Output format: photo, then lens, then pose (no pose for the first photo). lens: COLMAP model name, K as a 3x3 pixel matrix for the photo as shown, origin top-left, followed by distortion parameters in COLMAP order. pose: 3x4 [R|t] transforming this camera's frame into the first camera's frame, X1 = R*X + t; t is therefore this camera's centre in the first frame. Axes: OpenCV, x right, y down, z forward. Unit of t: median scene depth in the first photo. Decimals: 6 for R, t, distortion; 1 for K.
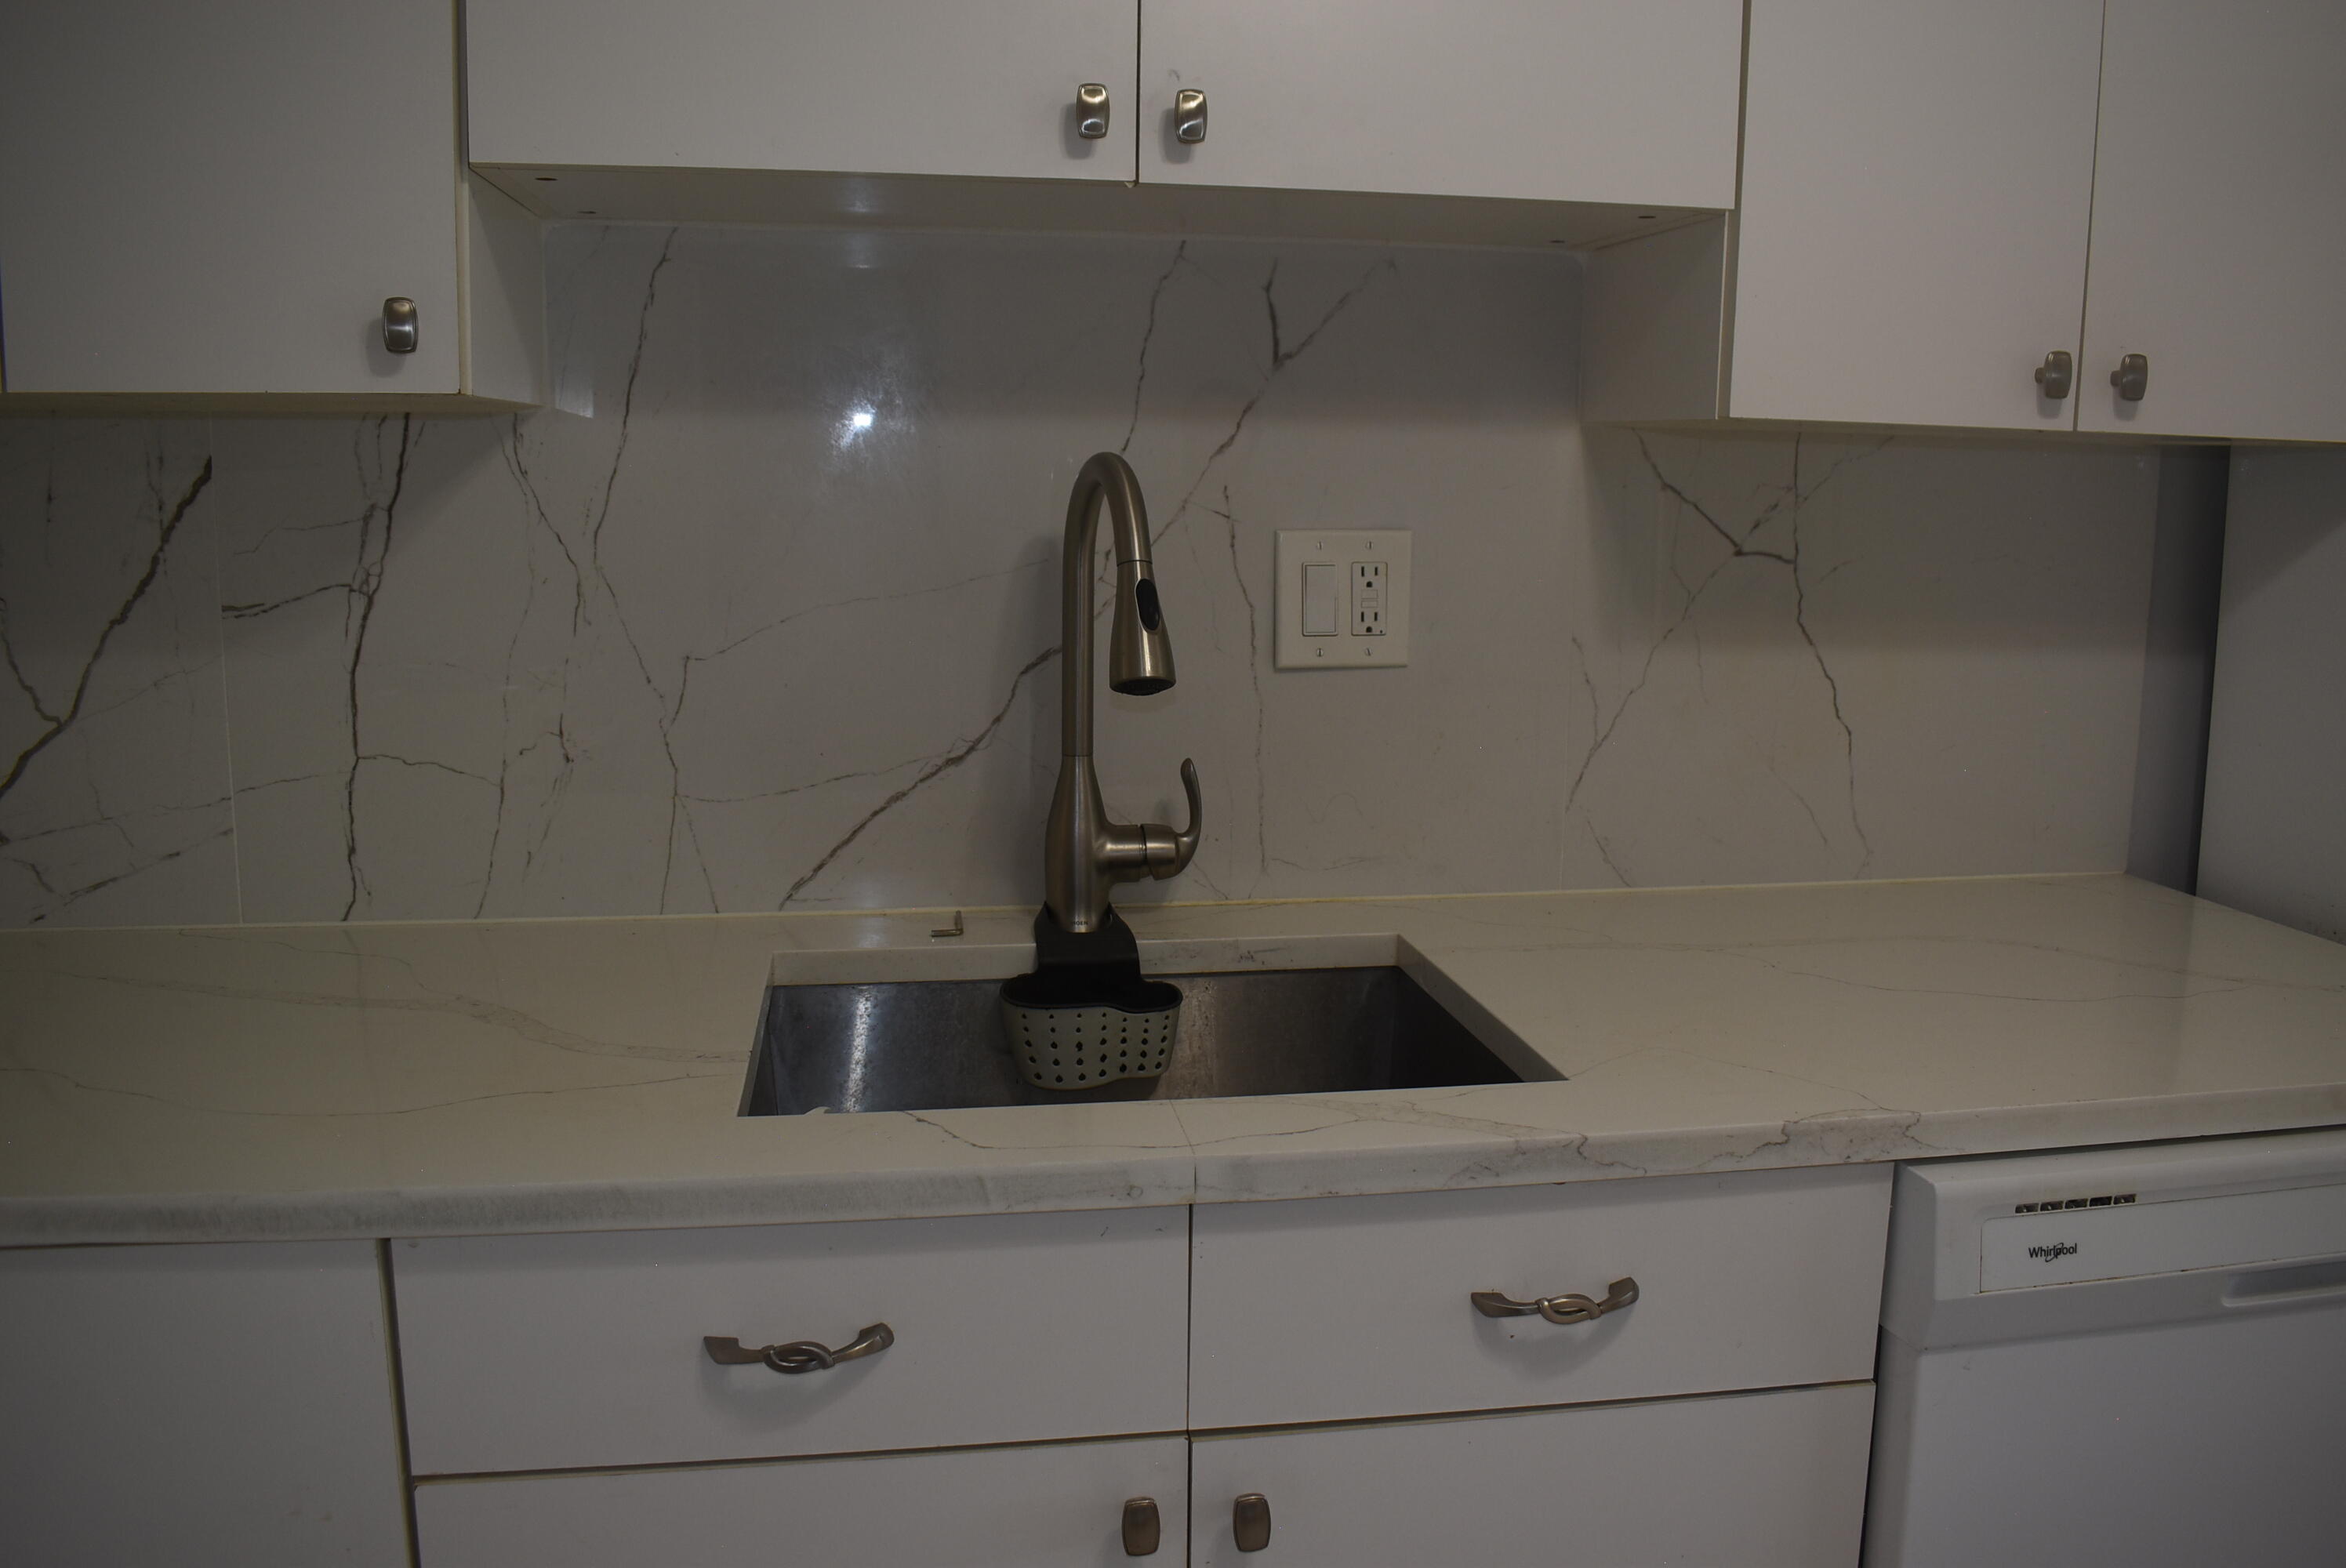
lens RADIAL K [[1855.8, 0, 1207.6], [0, 1855.8, 771.4], [0, 0, 1]] dist [-0.103065, 0.022167]
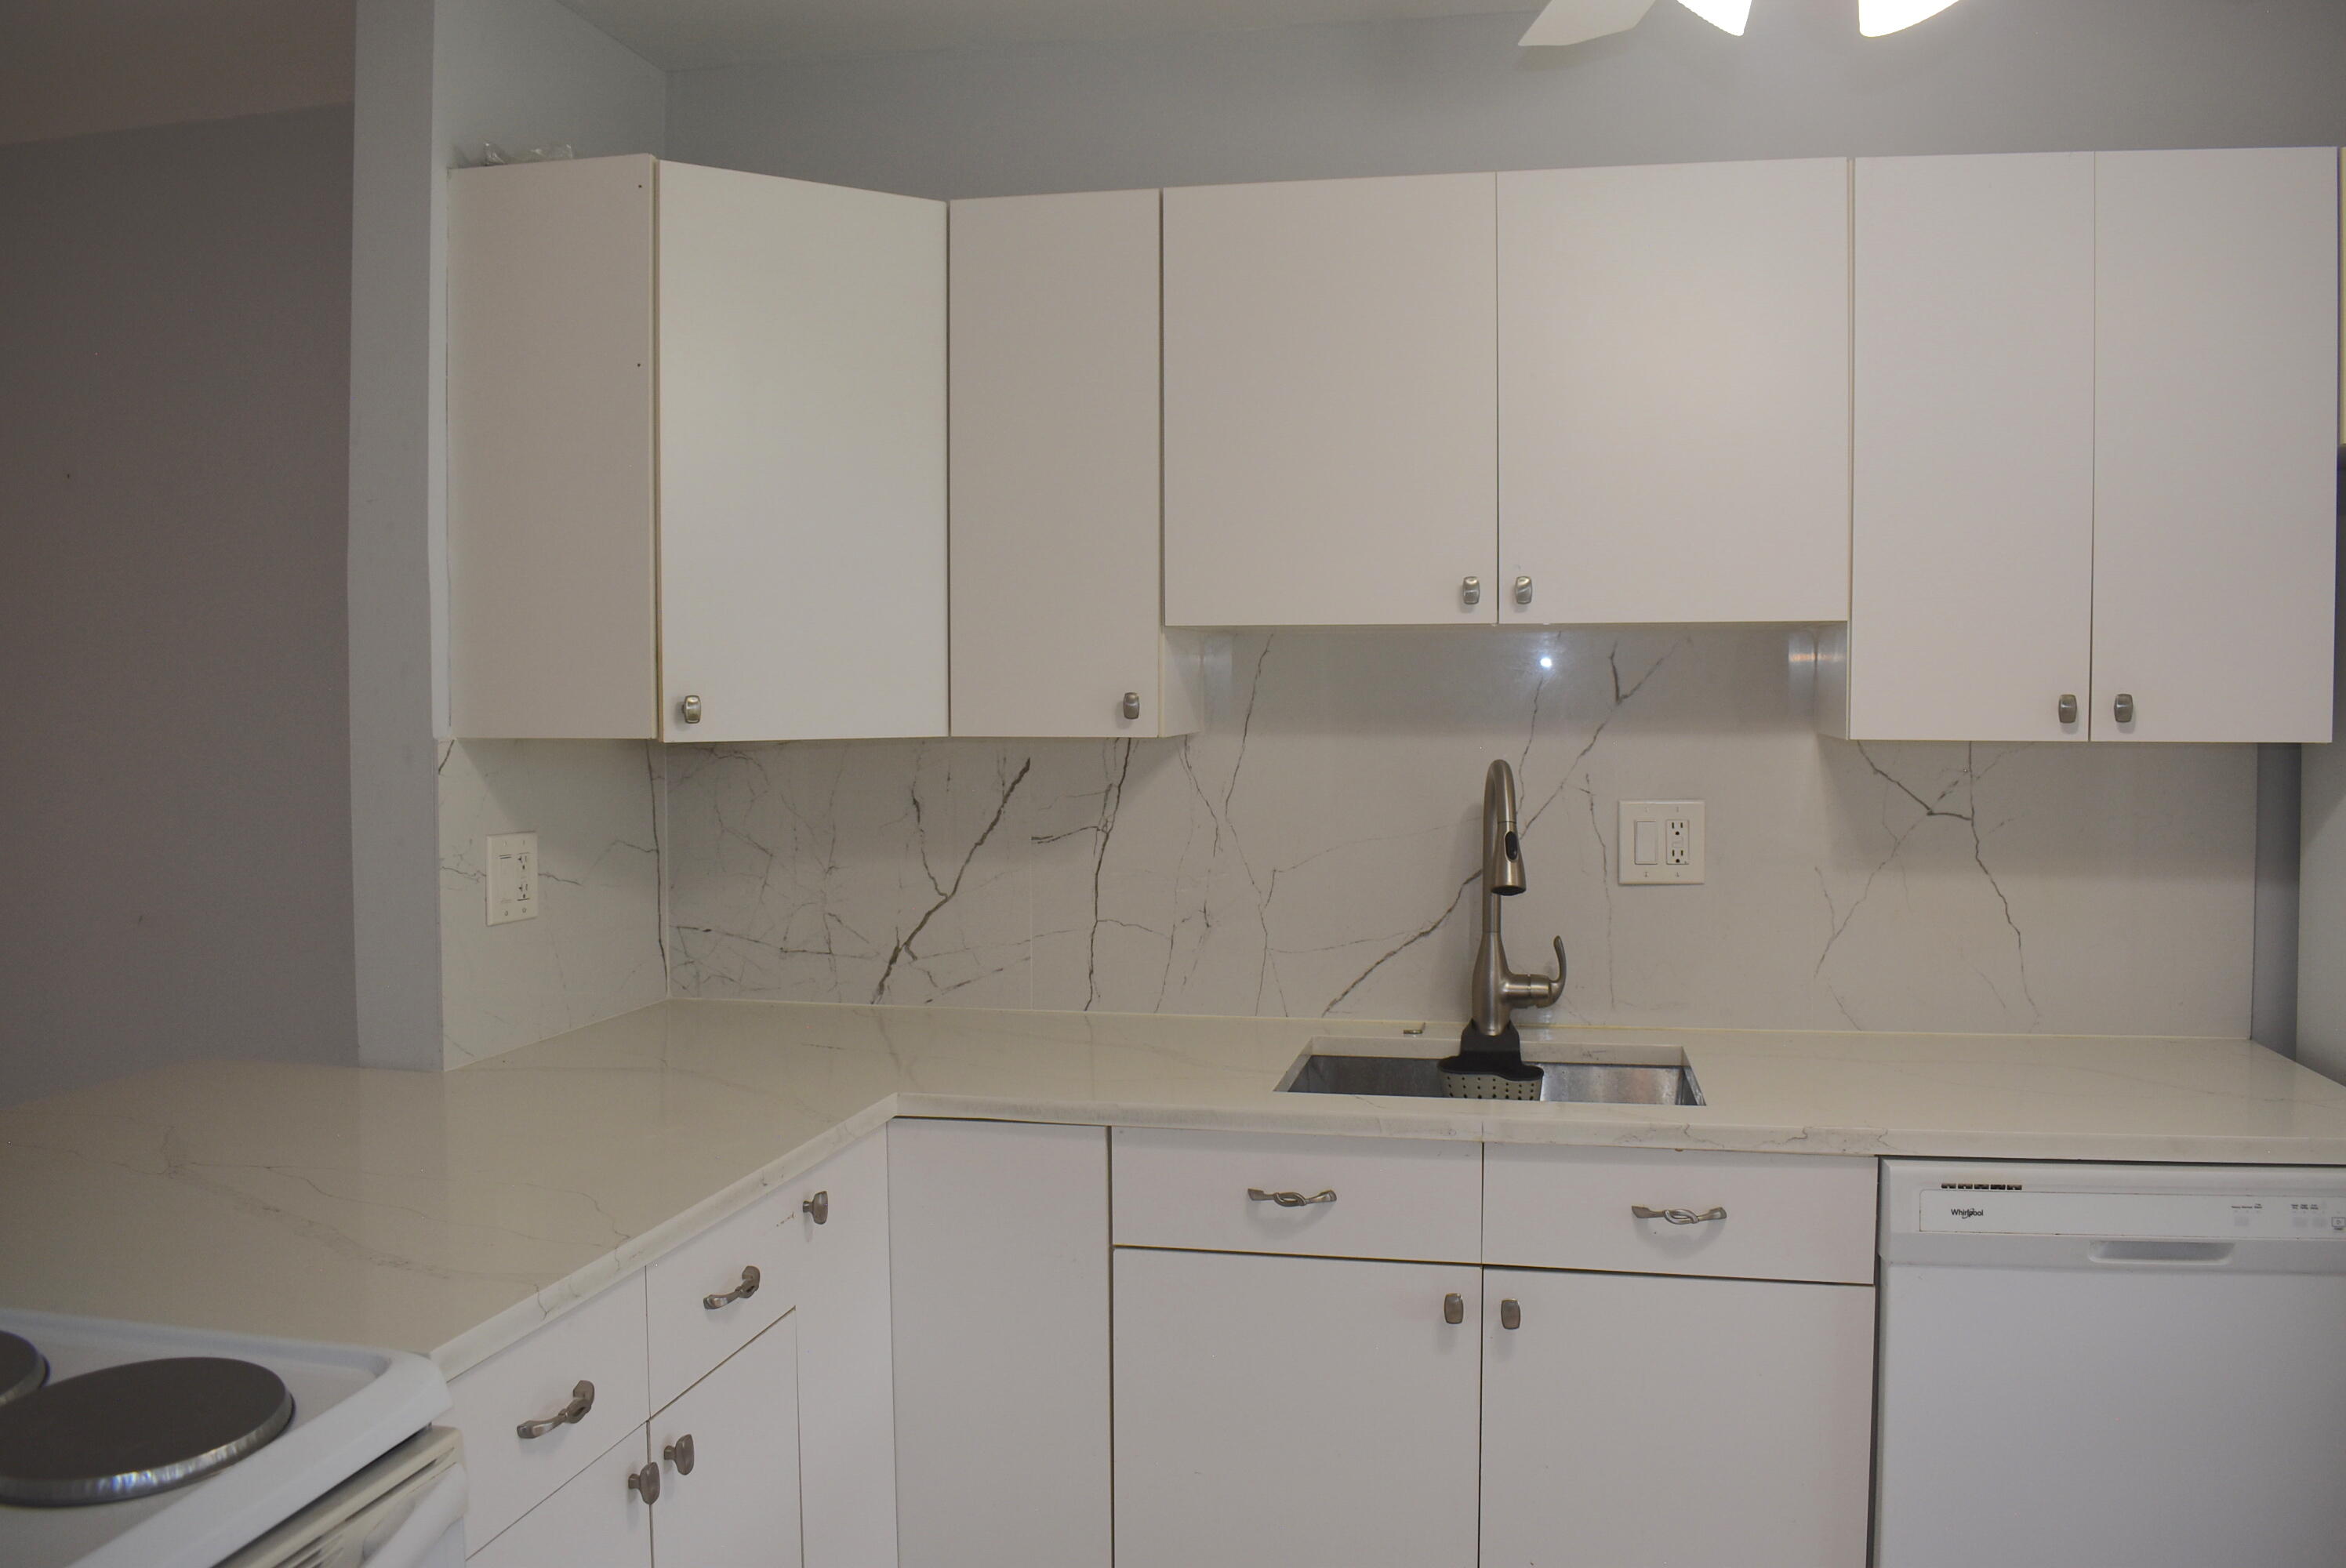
lens RADIAL K [[1855.8, 0, 1172.1], [0, 1855.8, 777.1], [0, 0, 1]] dist [-0.103065, 0.022167]
pose [[0.931166, -0.000195, -0.364597, 0.301204], [-0.042344, 0.993175, -0.108676, 0.051436], [0.362129, 0.116634, 0.924802, -0.761404]]
